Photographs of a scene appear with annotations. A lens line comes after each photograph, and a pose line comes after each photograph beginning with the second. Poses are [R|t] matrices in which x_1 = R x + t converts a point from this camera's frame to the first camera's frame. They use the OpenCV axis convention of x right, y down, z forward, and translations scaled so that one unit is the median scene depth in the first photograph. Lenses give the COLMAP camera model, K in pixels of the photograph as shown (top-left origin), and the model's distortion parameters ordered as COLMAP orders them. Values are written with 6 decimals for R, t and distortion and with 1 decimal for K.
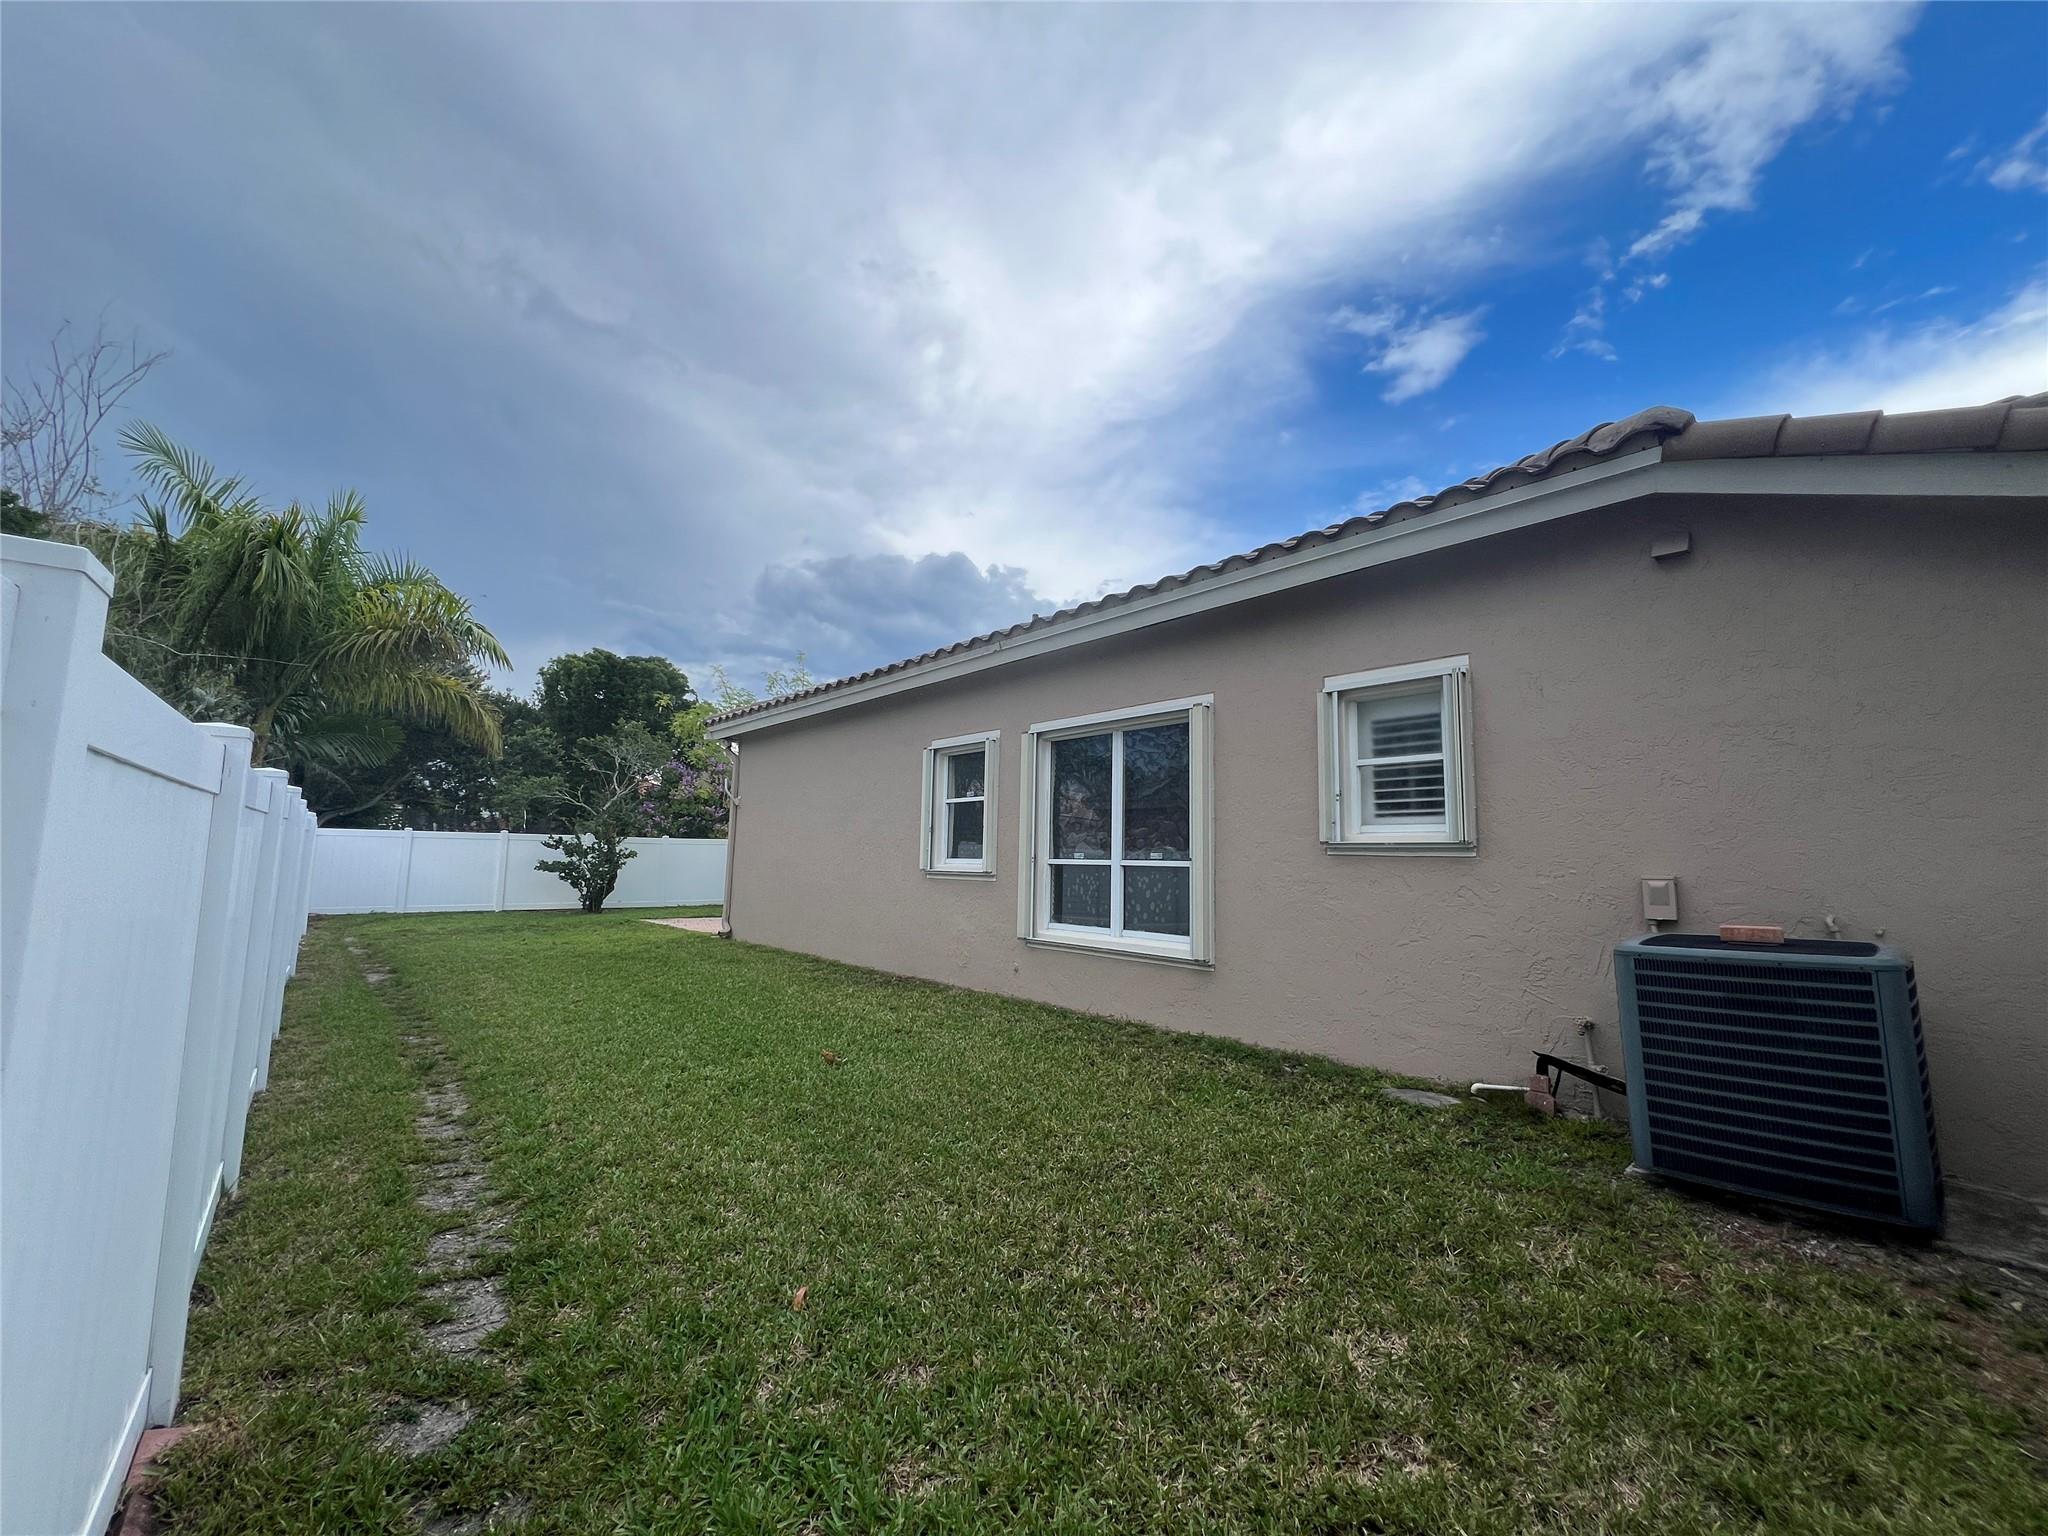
lens RADIAL K [[824.4, 0, 1024.0], [0, 824.4, 768.0], [0, 0, 1]] dist [0.000745, -0.000145]
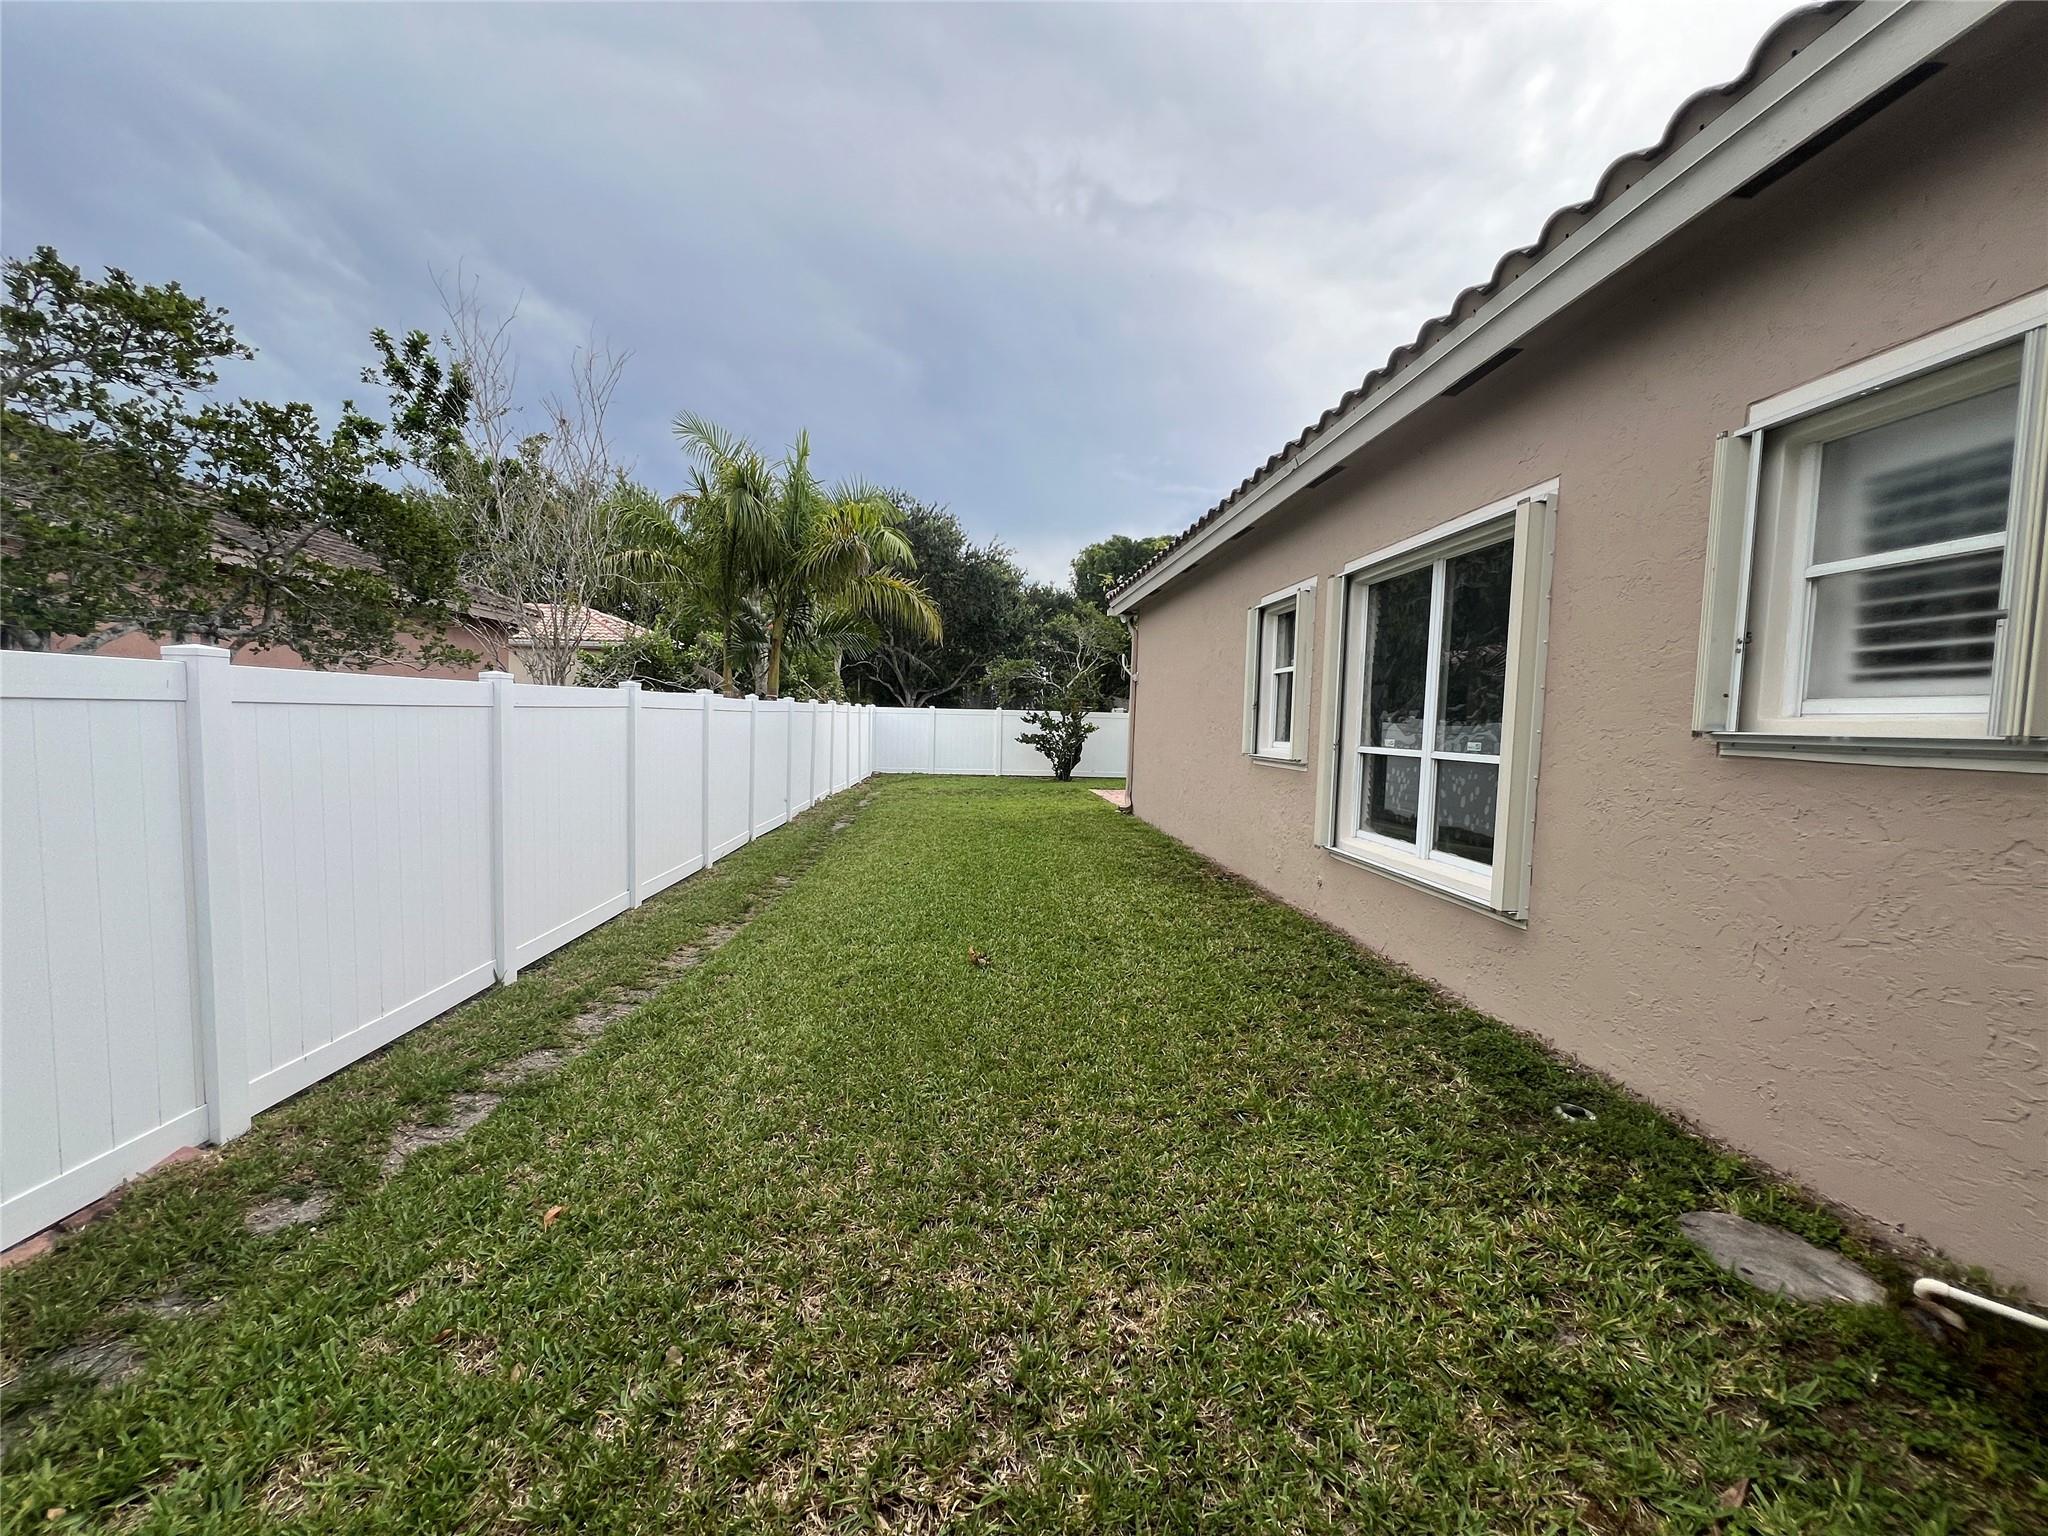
lens RADIAL K [[824.4, 0, 1024.0], [0, 824.4, 768.0], [0, 0, 1]] dist [0.000745, -0.000145]
pose [[0.787422, 0.037070, -0.615299, 0.268501], [0.059363, 0.988990, 0.135554, 0.011528], [0.613549, -0.143264, 0.776552, 0.245590]]
